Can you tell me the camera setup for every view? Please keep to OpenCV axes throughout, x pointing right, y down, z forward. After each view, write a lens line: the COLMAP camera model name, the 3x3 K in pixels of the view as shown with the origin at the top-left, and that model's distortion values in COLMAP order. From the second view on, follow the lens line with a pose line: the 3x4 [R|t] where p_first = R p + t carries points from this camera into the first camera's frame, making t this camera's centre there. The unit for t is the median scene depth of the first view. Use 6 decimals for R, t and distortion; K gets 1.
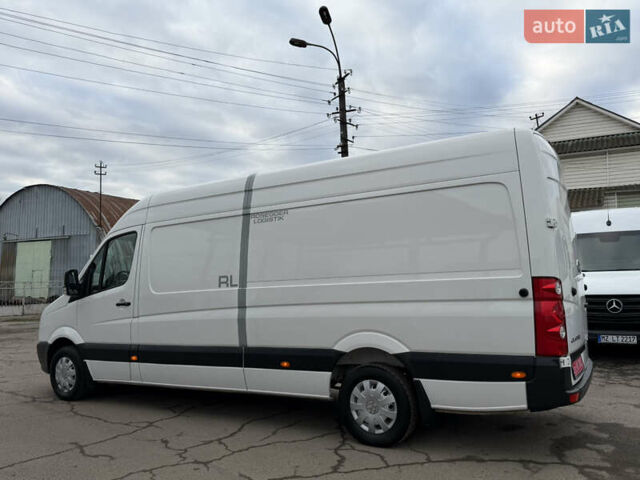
lens RADIAL K [[507.4, 0, 323.1], [0, 507.4, 243.0], [0, 0, 1]] dist [0.095411, -0.117200]
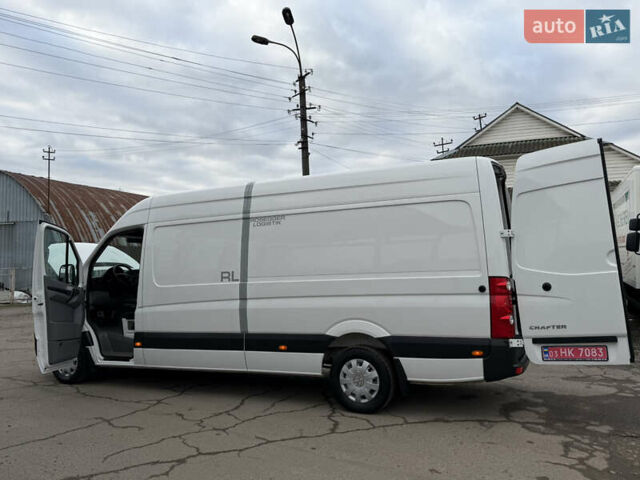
lens RADIAL K [[507.4, 0, 318.0], [0, 507.4, 239.1], [0, 0, 1]] dist [0.095411, -0.117200]
pose [[0.995146, 0.009754, 0.097927, -0.101583], [-0.011570, 0.999771, 0.017988, -0.032086], [-0.097729, -0.019034, 0.995031, -0.160260]]
